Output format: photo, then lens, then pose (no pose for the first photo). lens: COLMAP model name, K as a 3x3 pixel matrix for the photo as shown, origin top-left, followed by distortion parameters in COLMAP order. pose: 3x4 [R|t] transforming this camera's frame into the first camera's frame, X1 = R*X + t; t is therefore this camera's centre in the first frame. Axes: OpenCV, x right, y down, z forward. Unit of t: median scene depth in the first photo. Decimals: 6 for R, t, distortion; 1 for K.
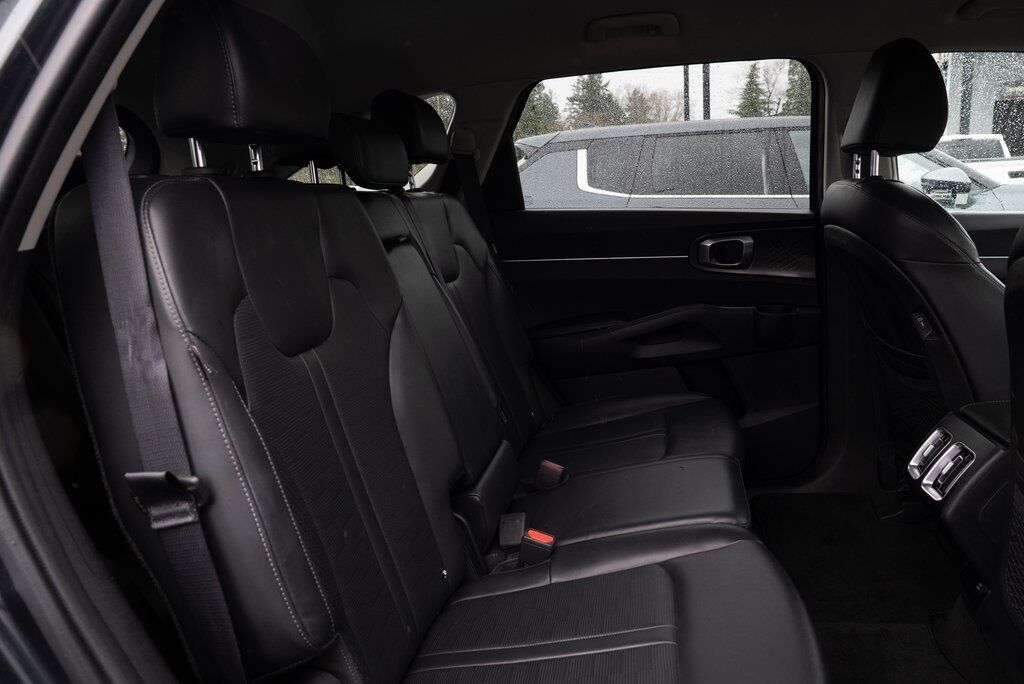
lens RADIAL K [[709.0, 0, 512.0], [0, 709.0, 342.0], [0, 0, 1]] dist [-0.131960, 0.094892]
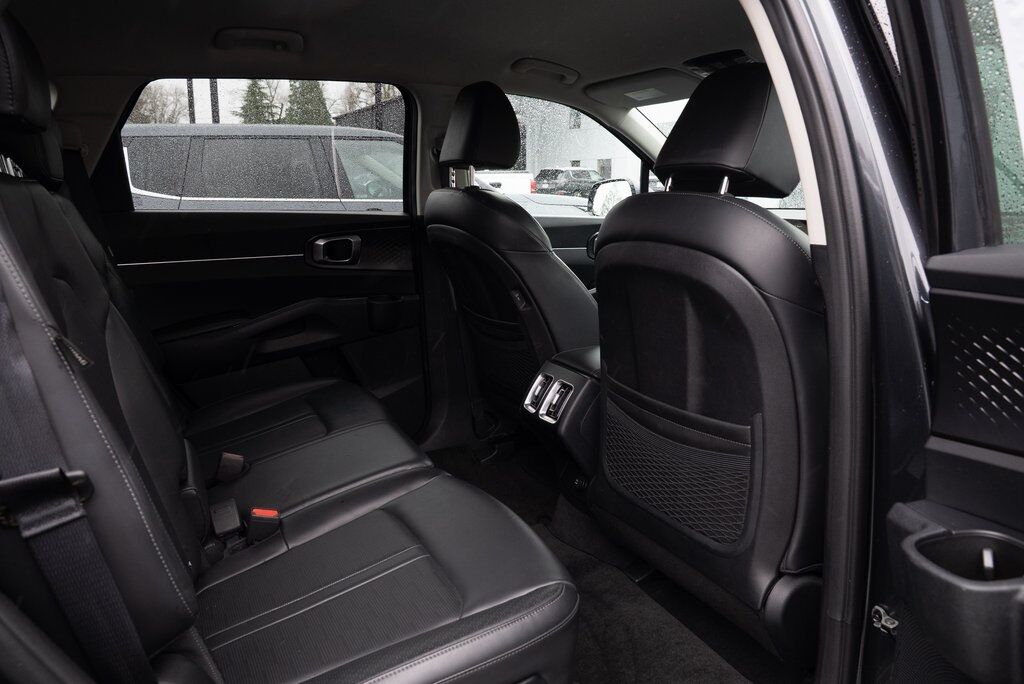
lens RADIAL K [[709.0, 0, 512.0], [0, 709.0, 342.0], [0, 0, 1]] dist [-0.131960, 0.094892]
pose [[0.785430, -0.088403, 0.612604, -0.258940], [0.091223, 0.995473, 0.026696, 0.019835], [-0.612191, 0.034916, 0.789939, -0.073539]]
